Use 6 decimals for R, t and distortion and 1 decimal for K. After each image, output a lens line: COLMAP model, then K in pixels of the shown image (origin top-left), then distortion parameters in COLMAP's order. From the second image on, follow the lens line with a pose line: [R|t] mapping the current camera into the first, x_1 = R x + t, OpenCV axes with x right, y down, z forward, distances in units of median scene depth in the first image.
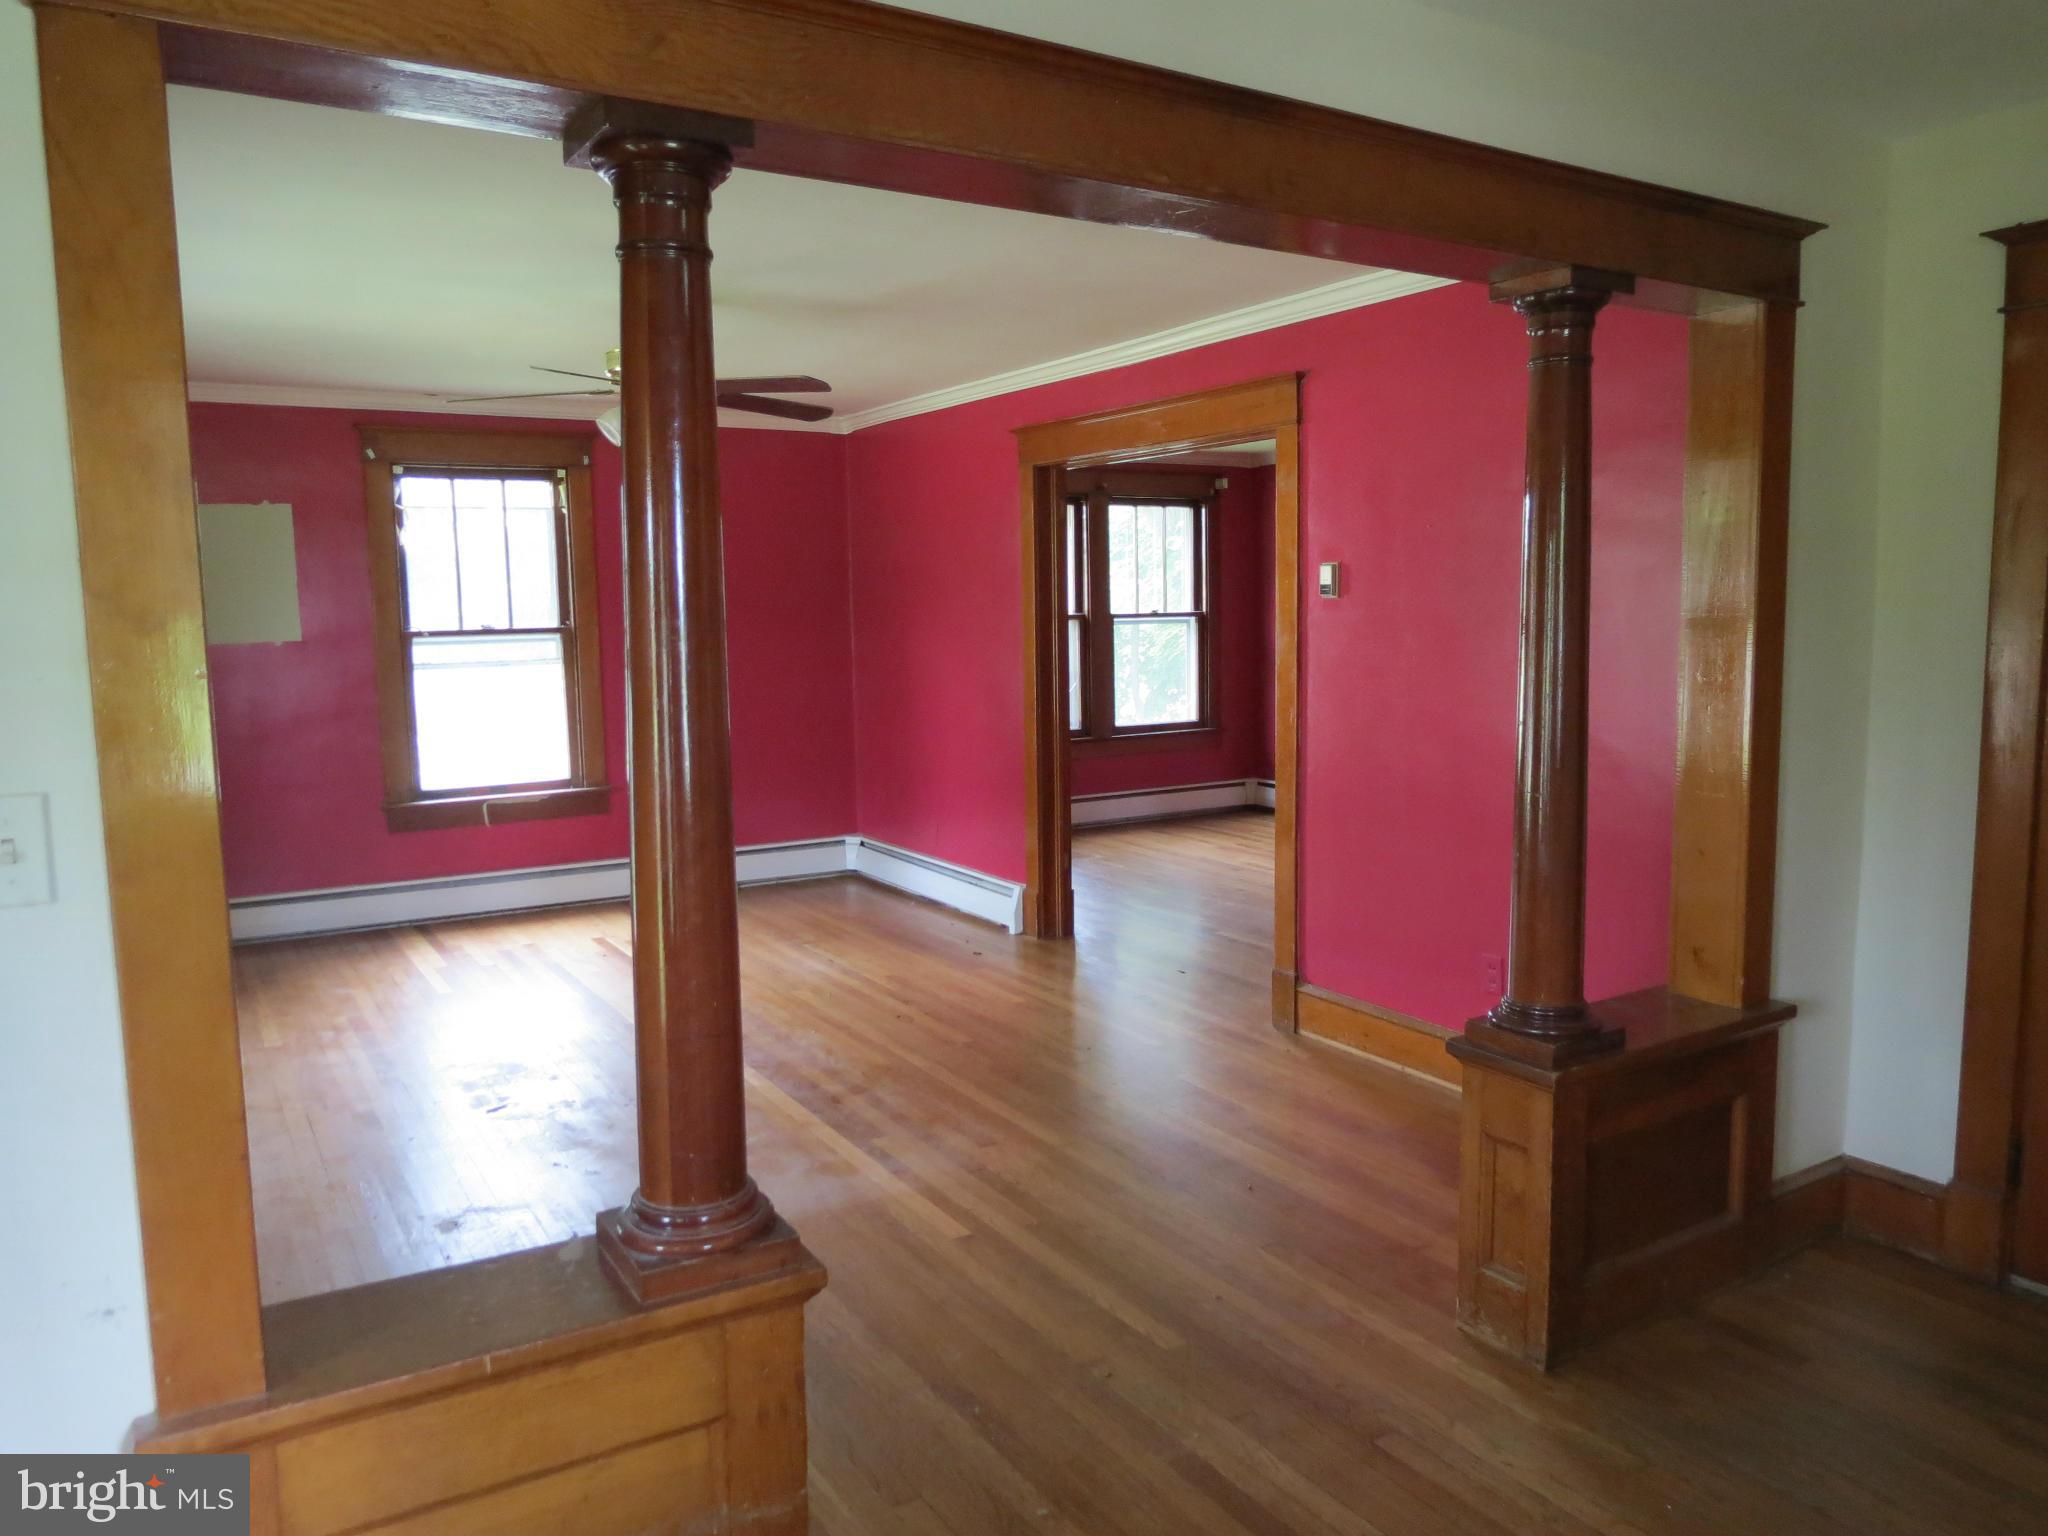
lens RADIAL K [[1452.7, 0, 1024.0], [0, 1452.7, 768.0], [0, 0, 1]] dist [-0.017514, 0.001828]
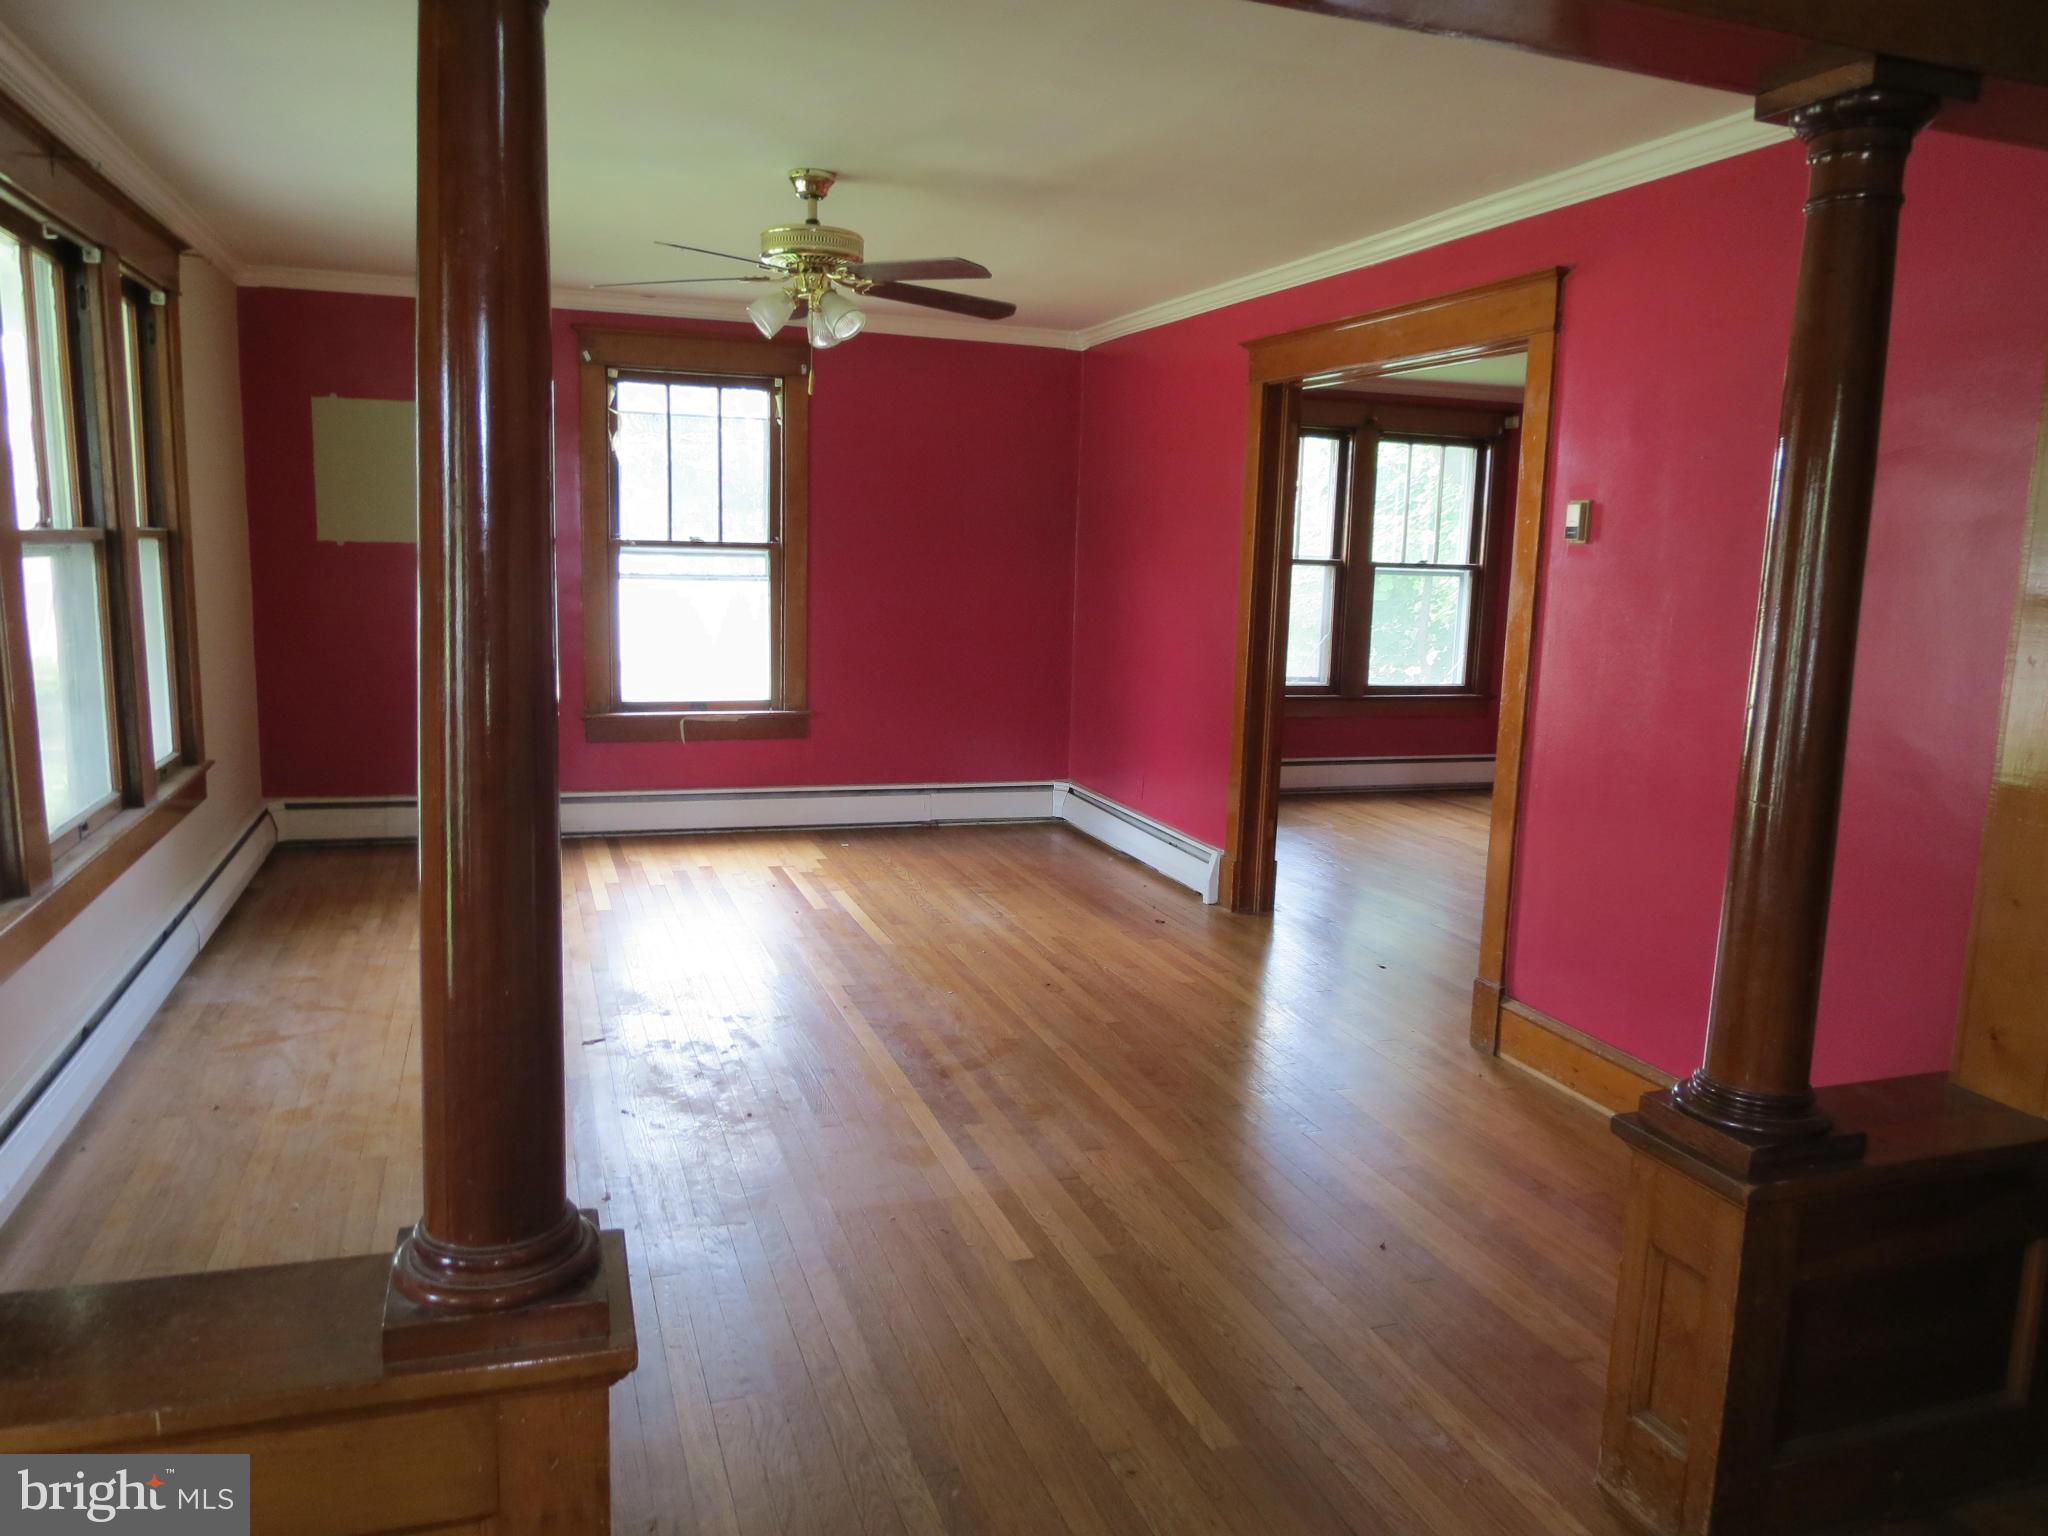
lens RADIAL K [[1459.7, 0, 1014.1], [0, 1459.7, 772.2], [0, 0, 1]] dist [-0.022520, 0.005160]
pose [[0.976277, 0.079106, -0.201557, 0.069671], [-0.071031, 0.996366, 0.046995, -0.003064], [0.204542, -0.031563, 0.978349, 0.110332]]
